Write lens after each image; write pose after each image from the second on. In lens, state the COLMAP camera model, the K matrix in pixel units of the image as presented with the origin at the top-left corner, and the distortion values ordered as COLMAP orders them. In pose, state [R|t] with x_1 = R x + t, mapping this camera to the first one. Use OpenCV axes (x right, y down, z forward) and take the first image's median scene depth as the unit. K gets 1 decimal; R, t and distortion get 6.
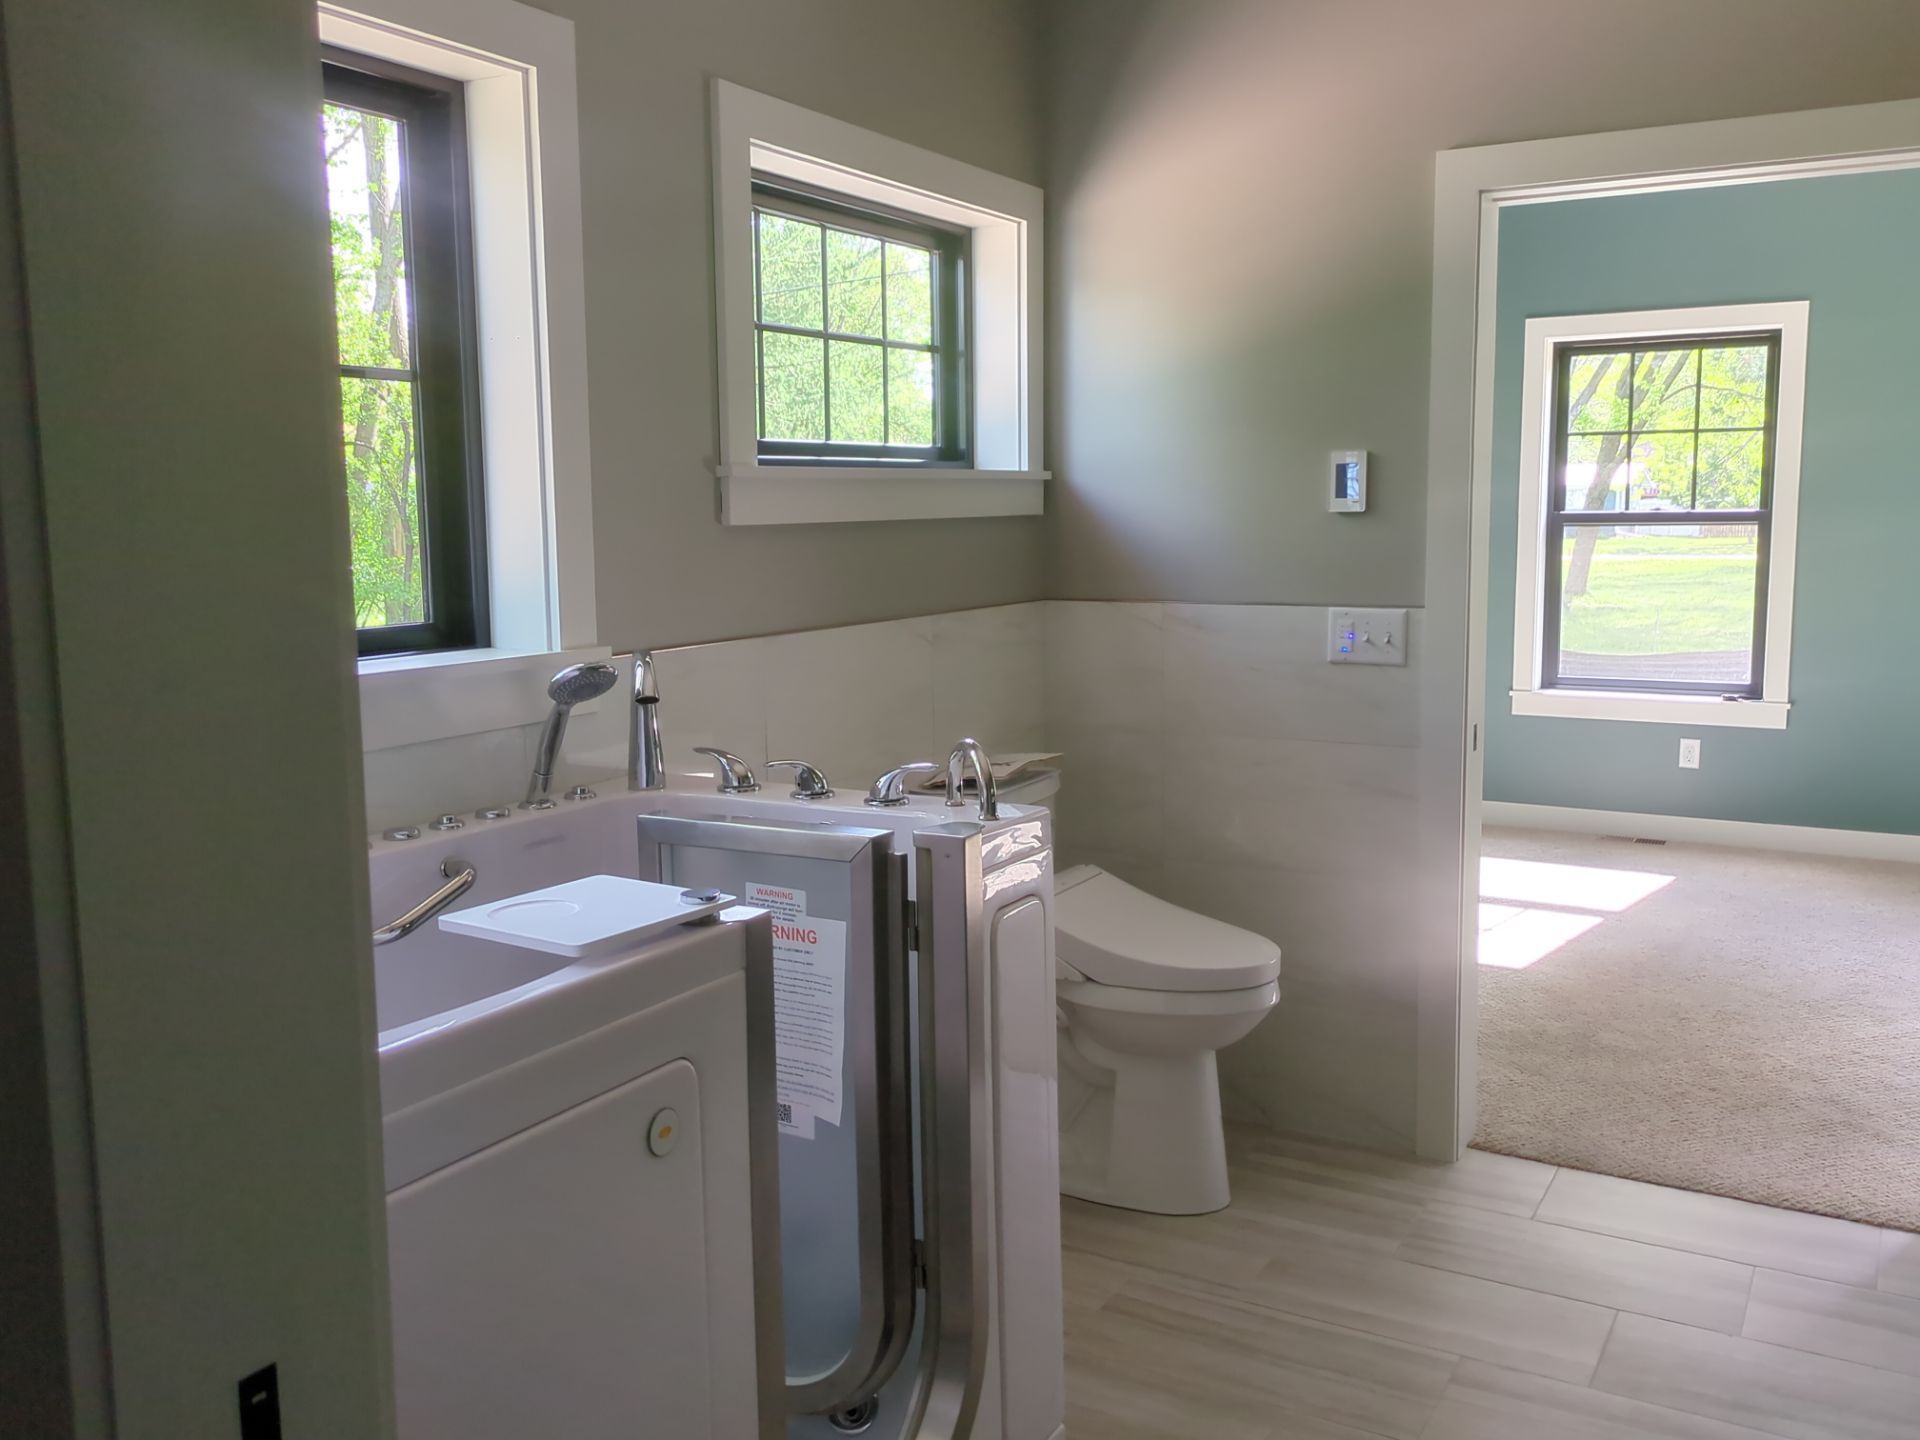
lens RADIAL K [[1639.9, 0, 967.0], [0, 1639.9, 706.4], [0, 0, 1]] dist [0.040121, -0.041176]
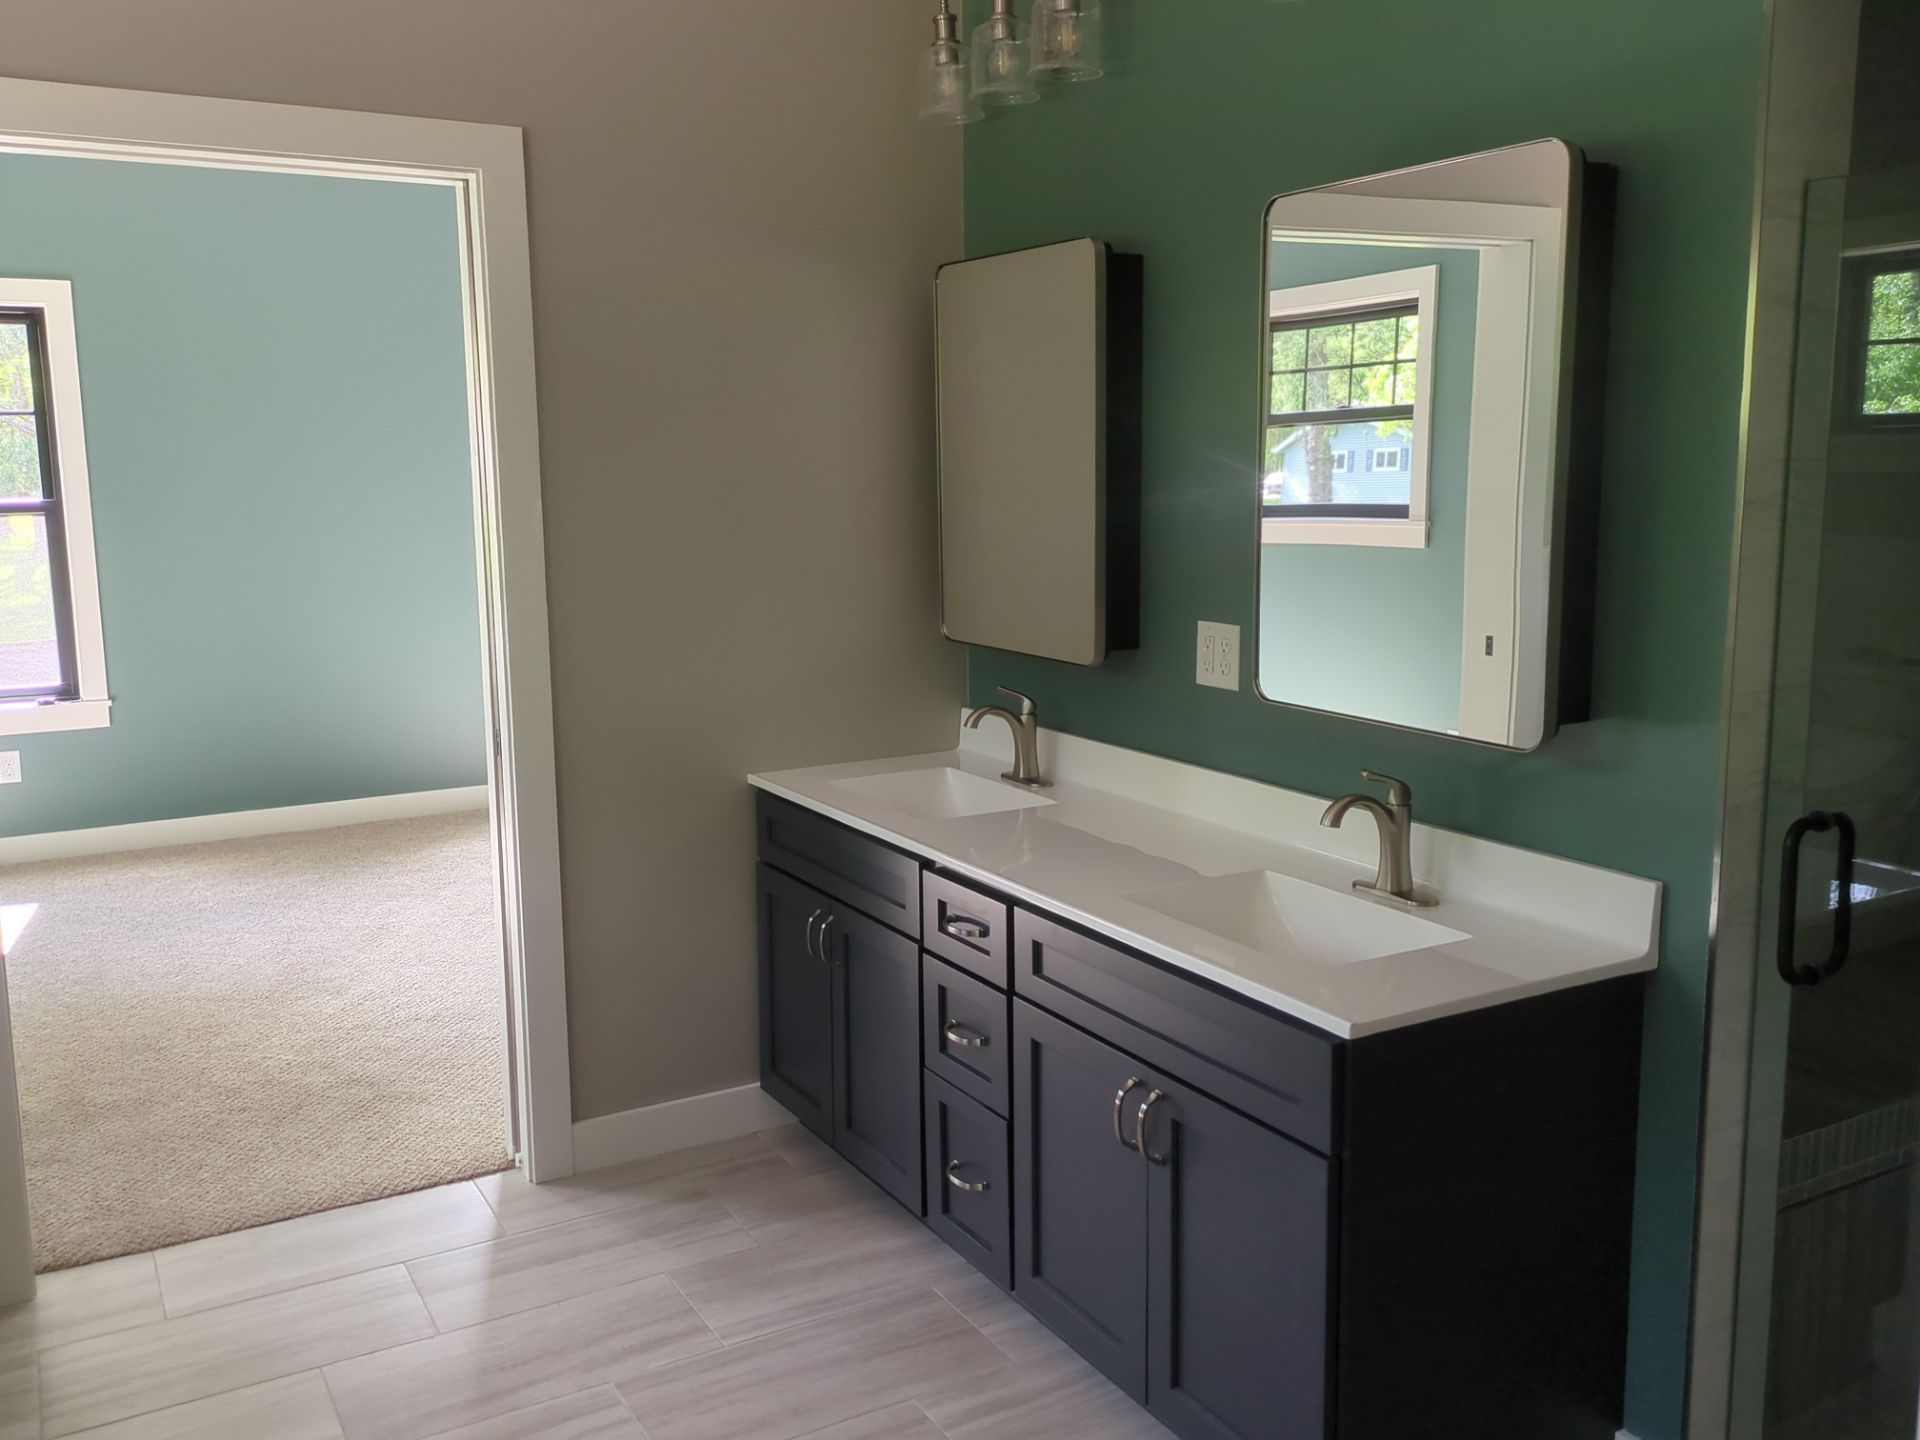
lens RADIAL K [[1639.9, 0, 958.1], [0, 1639.9, 685.9], [0, 0, 1]] dist [0.040121, -0.041176]
pose [[0.500061, -0.113908, 0.858466, -0.080506], [0.114407, 0.991312, 0.064892, -0.015683], [-0.858399, 0.065765, 0.508749, 0.083651]]
